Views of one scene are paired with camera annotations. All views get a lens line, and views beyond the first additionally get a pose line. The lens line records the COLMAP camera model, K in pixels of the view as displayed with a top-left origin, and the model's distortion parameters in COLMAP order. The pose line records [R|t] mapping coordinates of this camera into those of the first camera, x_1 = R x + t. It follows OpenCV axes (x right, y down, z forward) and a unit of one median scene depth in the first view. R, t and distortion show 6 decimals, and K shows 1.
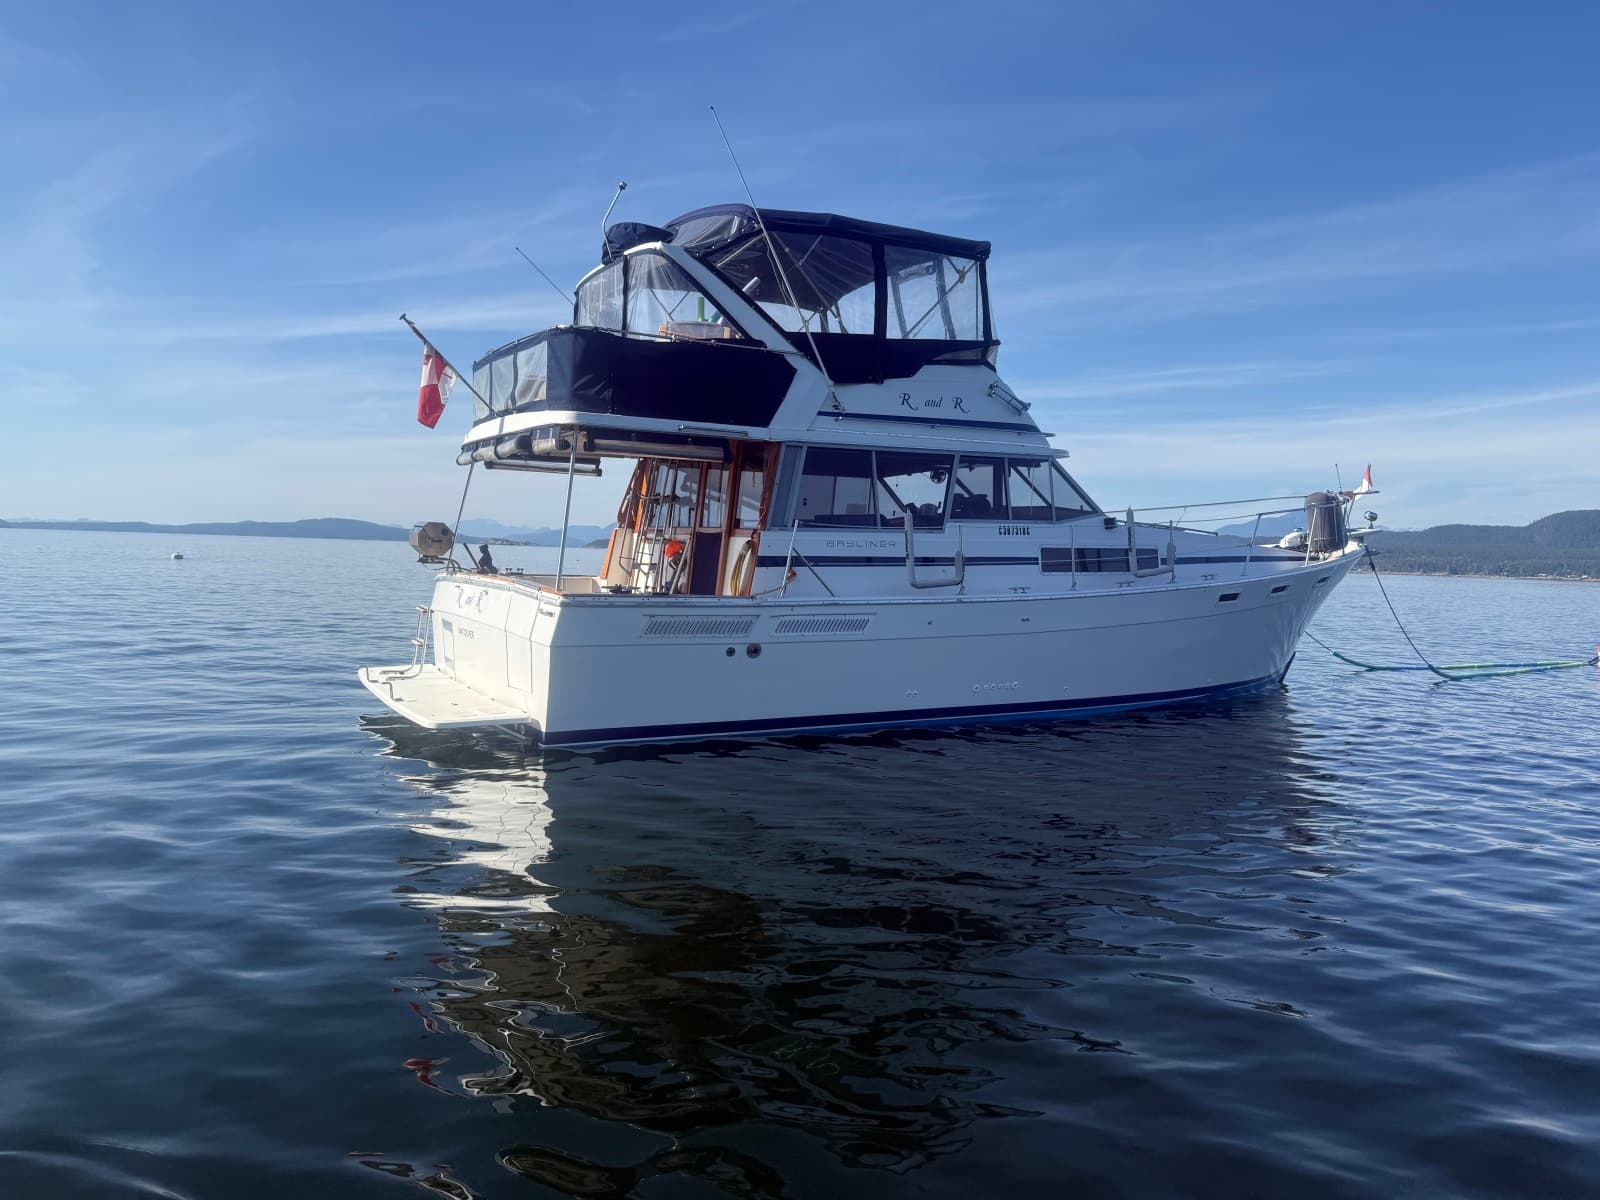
lens RADIAL K [[1148.6, 0, 800.0], [0, 1148.6, 600.0], [0, 0, 1]] dist [0.025158, -0.002388]
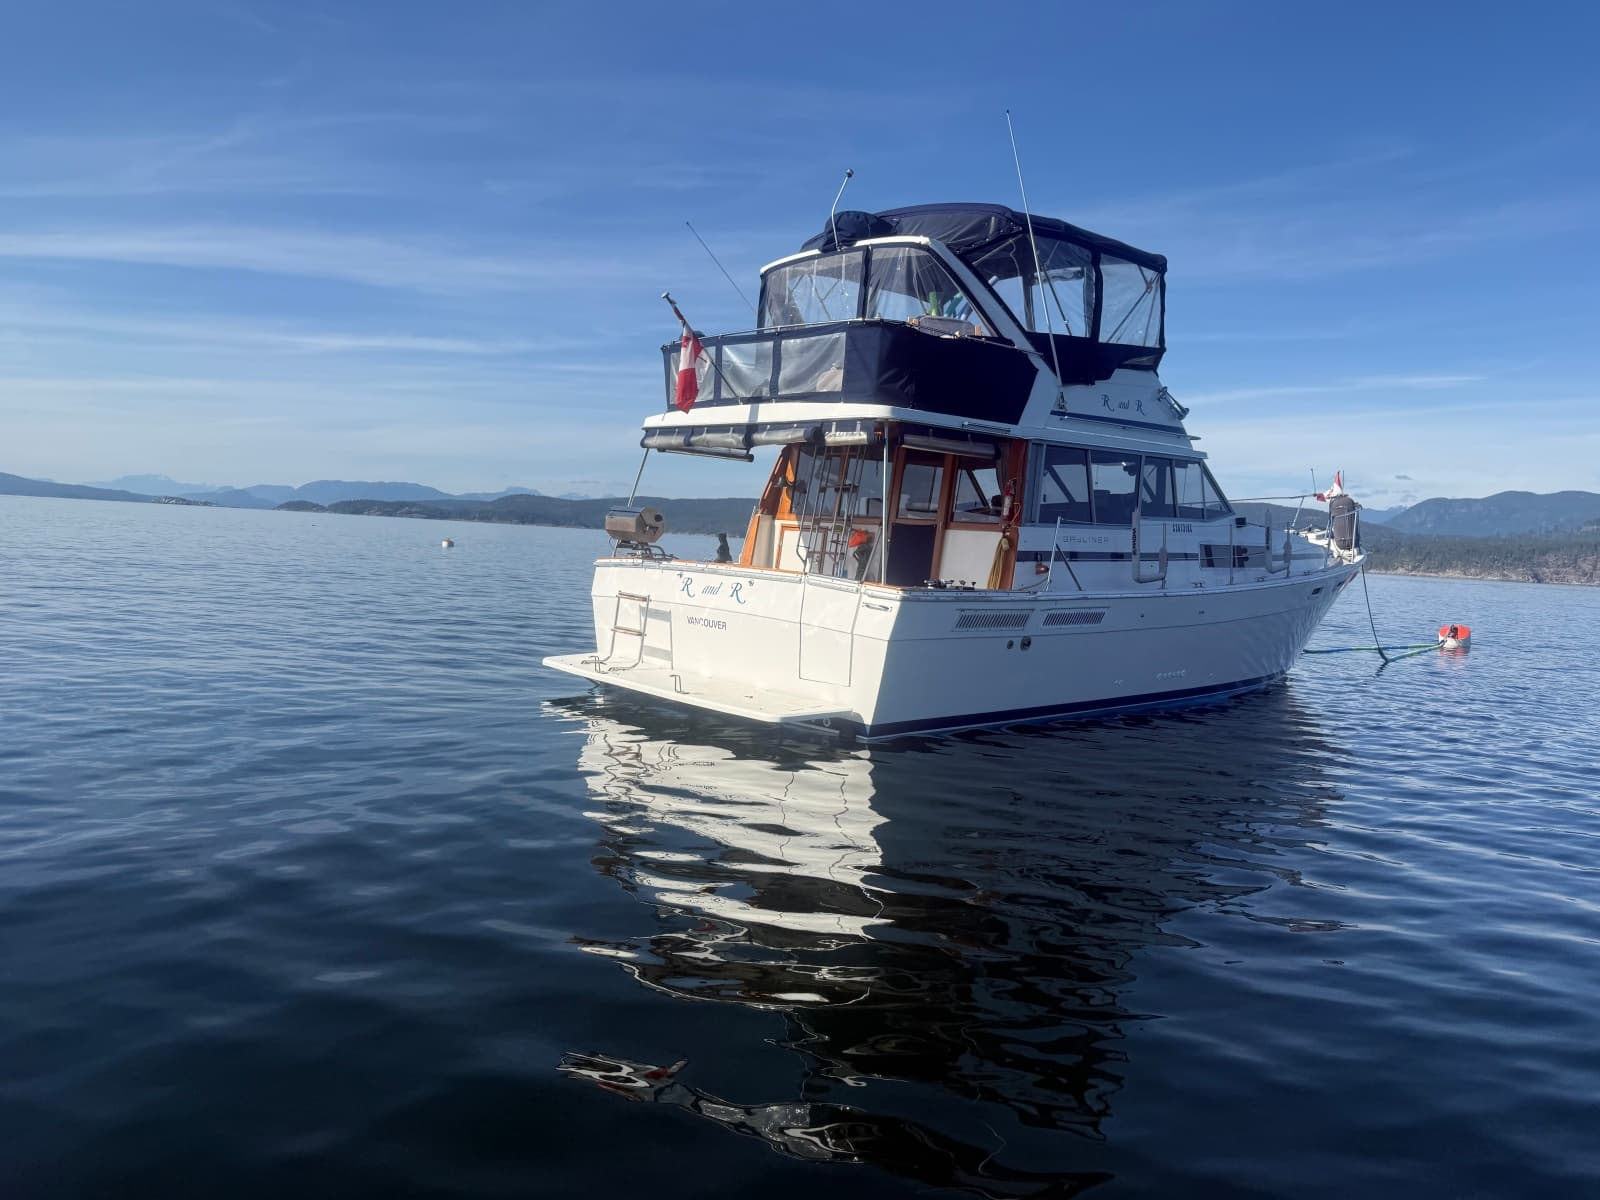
lens RADIAL K [[1159.2, 0, 740.8], [0, 1159.2, 612.2], [0, 0, 1]] dist [0.064803, -0.310726]
pose [[0.979932, 0.005736, 0.199251, -0.463847], [-0.012919, 0.999312, 0.034772, -0.015680], [-0.198915, -0.036648, 0.979331, 0.024326]]
